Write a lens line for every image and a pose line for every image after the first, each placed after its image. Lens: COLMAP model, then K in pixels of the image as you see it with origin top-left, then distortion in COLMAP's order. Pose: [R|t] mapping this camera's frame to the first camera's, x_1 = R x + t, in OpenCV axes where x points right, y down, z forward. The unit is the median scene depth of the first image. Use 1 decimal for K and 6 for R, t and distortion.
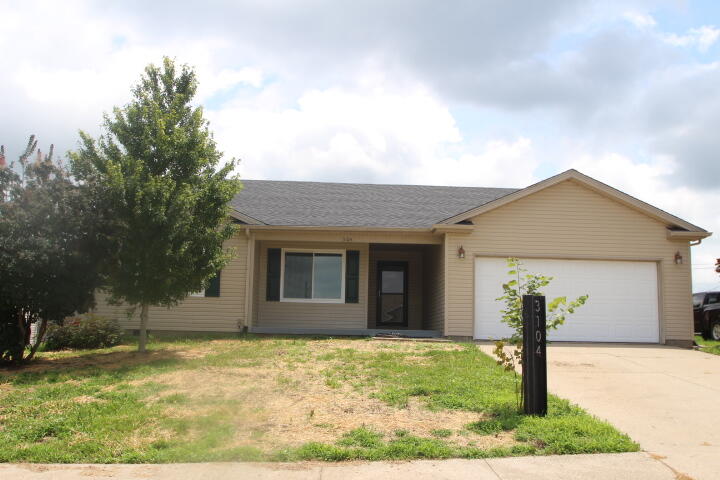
lens RADIAL K [[682.8, 0, 363.8], [0, 682.8, 241.1], [0, 0, 1]] dist [-0.005060, 0.000000]
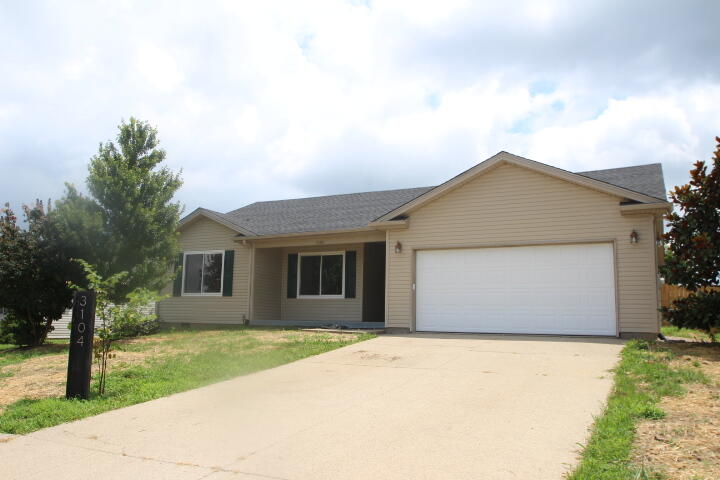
lens RADIAL K [[587.1, 0, 361.8], [0, 587.1, 243.5], [0, 0, 1]] dist [-0.047087, 0.003613]
pose [[0.862442, -0.071500, -0.501081, 0.534368], [0.069806, 0.997314, -0.022161, 0.026429], [0.501320, -0.015866, 0.865117, 0.196553]]
